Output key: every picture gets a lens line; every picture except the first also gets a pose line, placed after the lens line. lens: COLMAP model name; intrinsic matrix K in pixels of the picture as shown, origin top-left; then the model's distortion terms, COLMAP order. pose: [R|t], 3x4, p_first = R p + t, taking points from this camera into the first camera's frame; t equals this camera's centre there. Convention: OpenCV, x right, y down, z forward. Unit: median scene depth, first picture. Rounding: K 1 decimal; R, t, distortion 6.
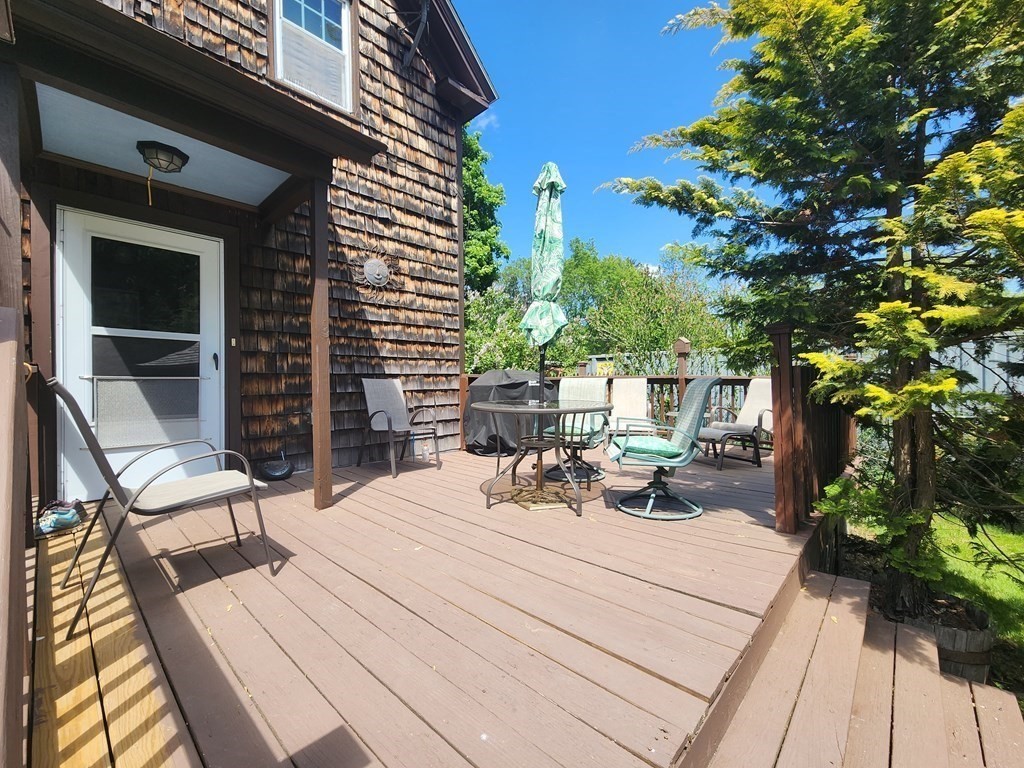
lens RADIAL K [[423.4, 0, 513.0], [0, 423.4, 379.1], [0, 0, 1]] dist [0.001260, -0.001810]
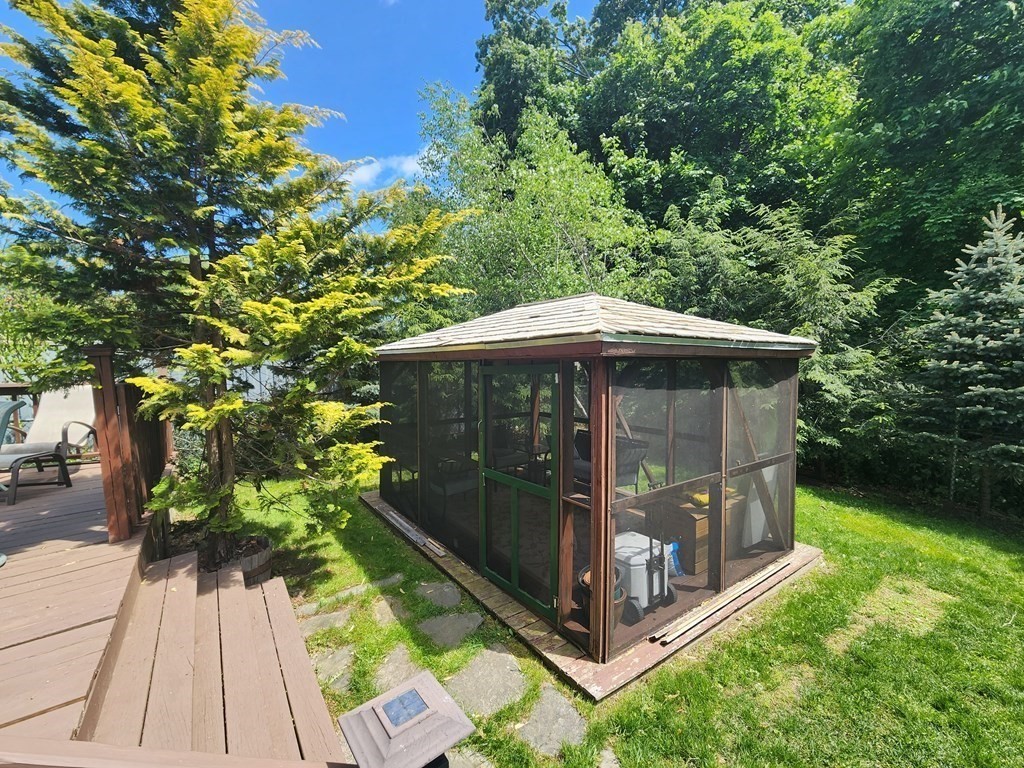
lens RADIAL K [[423.4, 0, 513.1], [0, 423.4, 387.6], [0, 0, 1]] dist [0.001260, -0.001810]
pose [[0.194947, -0.060842, 0.978925, -0.194314], [0.018726, 0.998123, 0.058306, -0.071705], [-0.980635, 0.006965, 0.195720, -0.195380]]
